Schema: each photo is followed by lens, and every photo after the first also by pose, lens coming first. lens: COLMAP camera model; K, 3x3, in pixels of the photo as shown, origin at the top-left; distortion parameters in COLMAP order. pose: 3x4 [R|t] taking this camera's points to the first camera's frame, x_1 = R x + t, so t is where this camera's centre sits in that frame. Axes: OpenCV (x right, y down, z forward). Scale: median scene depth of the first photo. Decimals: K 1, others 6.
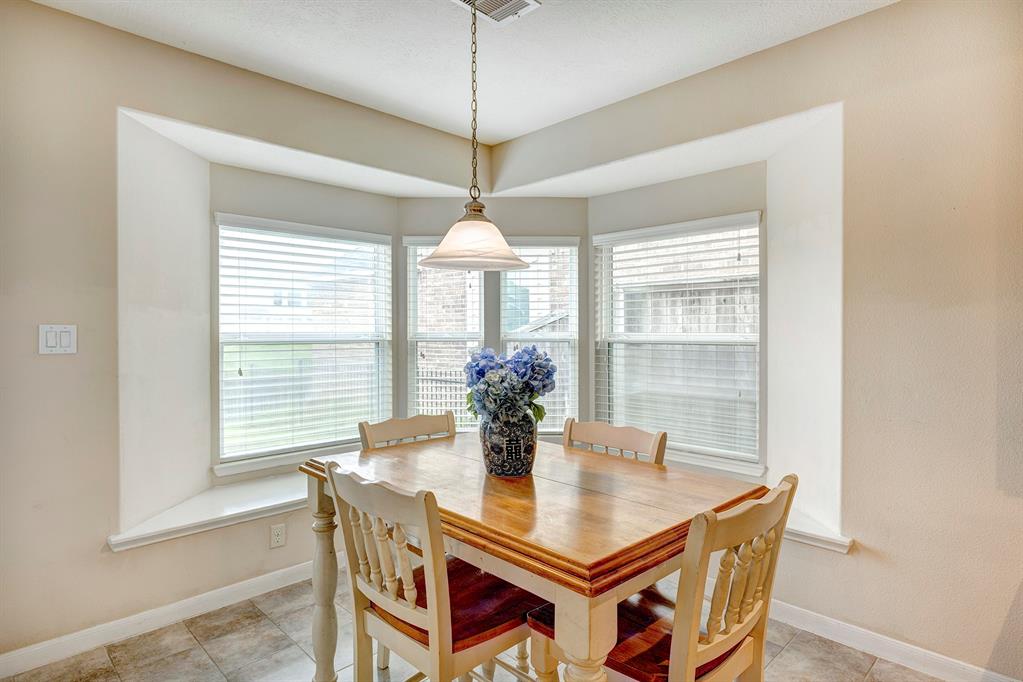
lens RADIAL K [[569.8, 0, 509.3], [0, 569.8, 336.8], [0, 0, 1]] dist [0.003821, 0.000682]
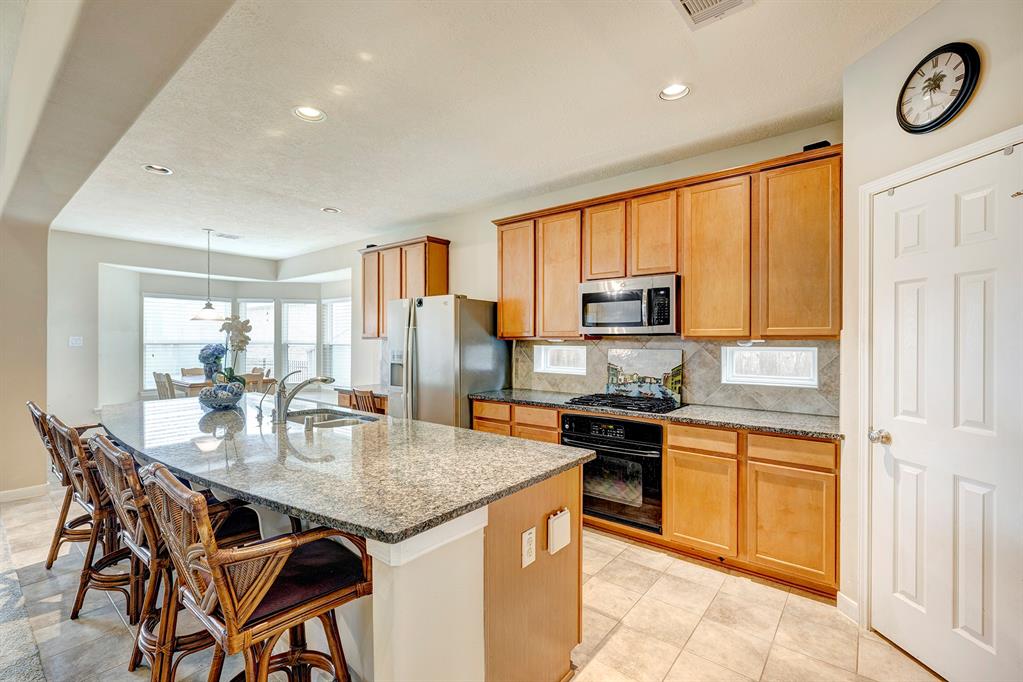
lens RADIAL K [[457.6, 0, 514.2], [0, 457.6, 342.8], [0, 0, 1]] dist [-0.001186, -0.000164]
pose [[0.992251, 0.002560, 0.124225, 0.861691], [-0.001763, 0.999977, -0.006524, 0.016123], [-0.124239, 0.006254, 0.992233, -1.202196]]
